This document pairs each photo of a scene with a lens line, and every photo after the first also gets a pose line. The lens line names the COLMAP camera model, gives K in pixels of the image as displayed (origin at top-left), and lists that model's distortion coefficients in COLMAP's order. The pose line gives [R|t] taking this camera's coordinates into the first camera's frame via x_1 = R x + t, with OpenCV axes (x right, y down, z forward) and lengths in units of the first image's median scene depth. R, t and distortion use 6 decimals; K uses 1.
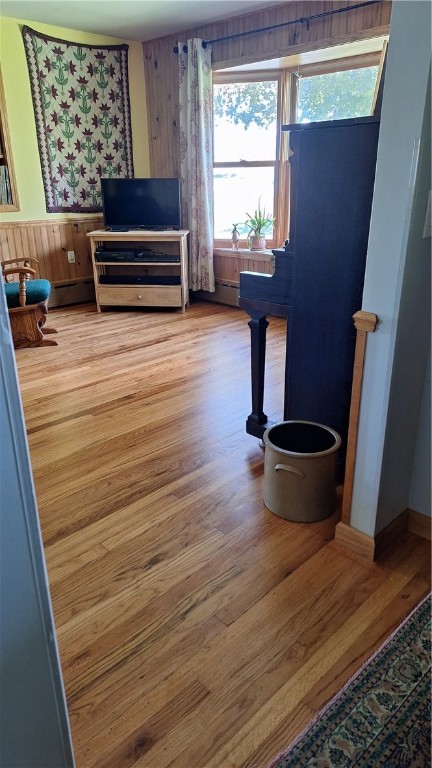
lens RADIAL K [[517.2, 0, 212.0], [0, 517.2, 384.8], [0, 0, 1]] dist [0.027237, -0.034056]
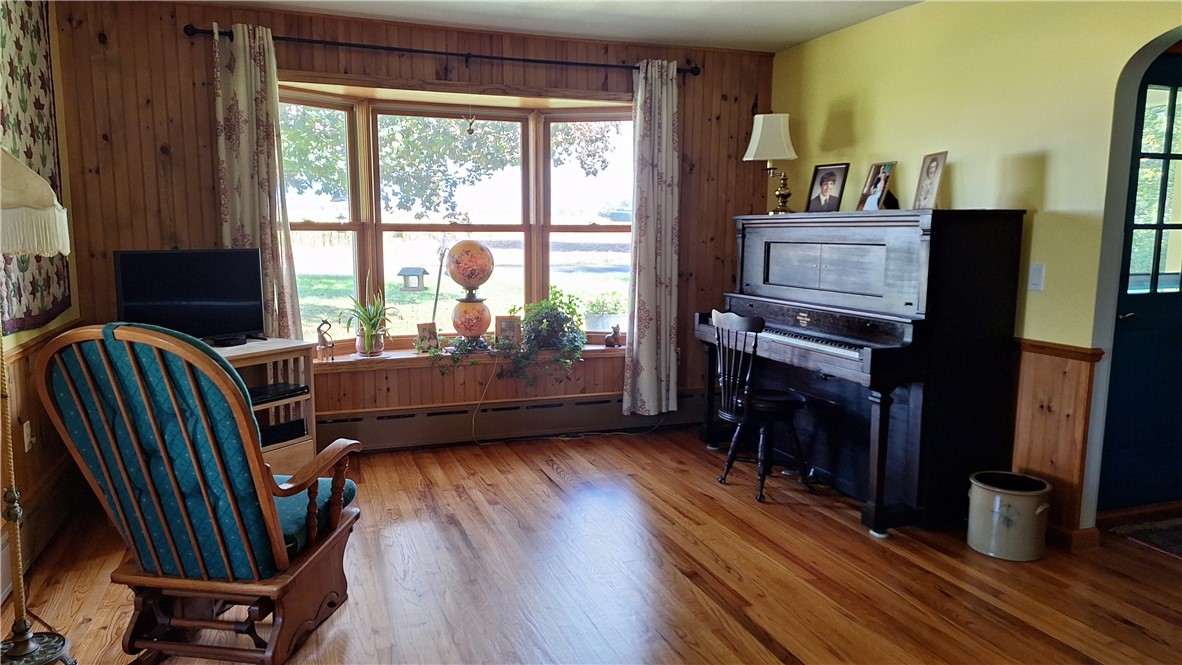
lens RADIAL K [[796.1, 0, 571.0], [0, 796.1, 341.3], [0, 0, 1]] dist [0.027237, -0.034056]
pose [[0.433092, -0.115377, 0.893935, -0.721966], [0.327776, 0.944033, -0.036957, -0.176654], [-0.839639, 0.309016, 0.446671, 0.401548]]
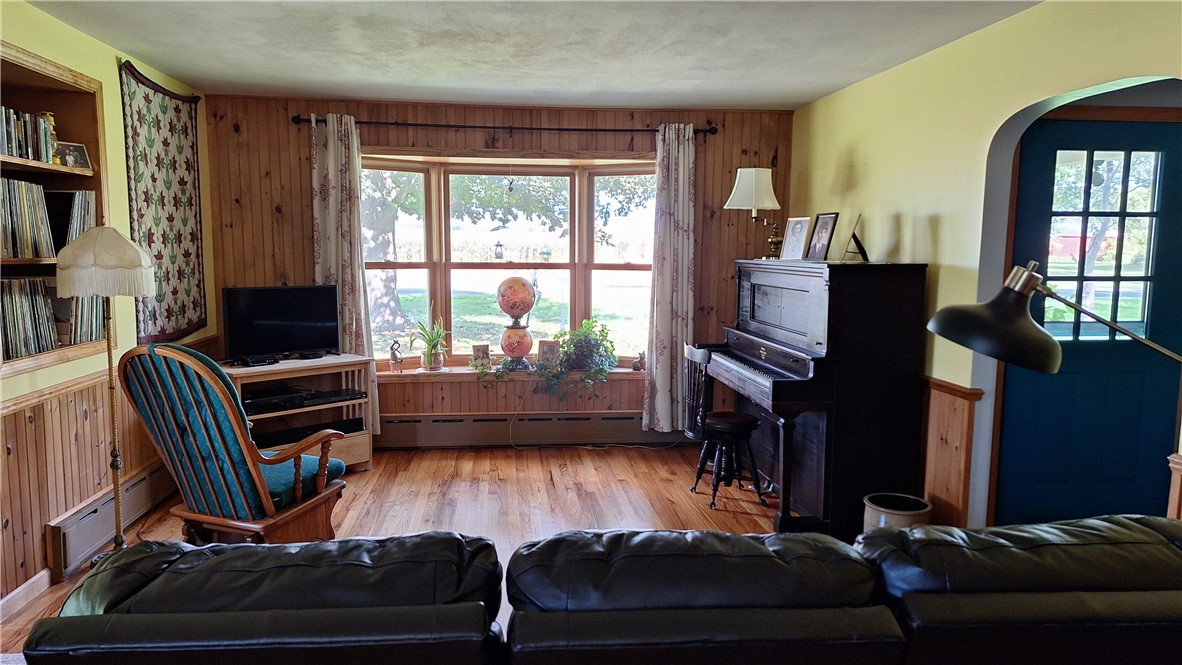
lens RADIAL K [[796.1, 0, 587.5], [0, 796.1, 343.4], [0, 0, 1]] dist [0.027237, -0.034056]
pose [[0.626379, -0.081159, 0.775283, -0.740851], [0.278204, 0.952343, -0.125077, -0.094868], [-0.728184, 0.294032, 0.619106, 0.104713]]
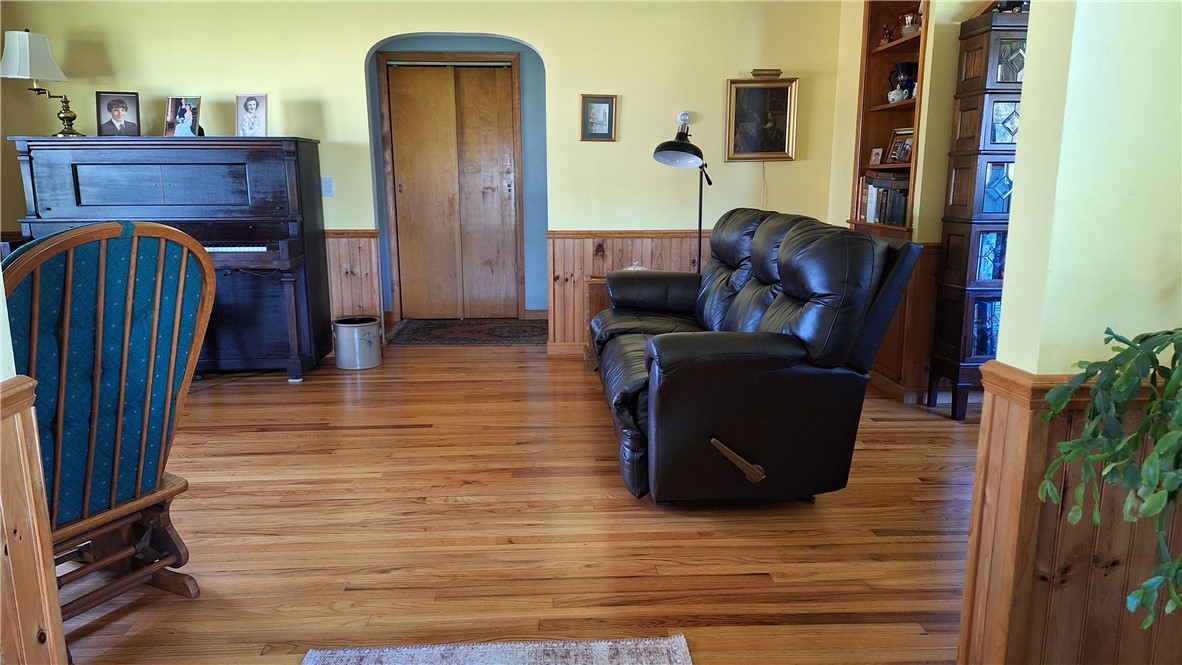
lens RADIAL K [[796.1, 0, 593.6], [0, 796.1, 334.8], [0, 0, 1]] dist [0.027237, -0.034056]
pose [[-0.751252, -0.117984, 0.649385, -0.882856], [0.252132, 0.857972, 0.447564, -0.348356], [-0.609959, 0.499964, -0.614805, 0.919924]]
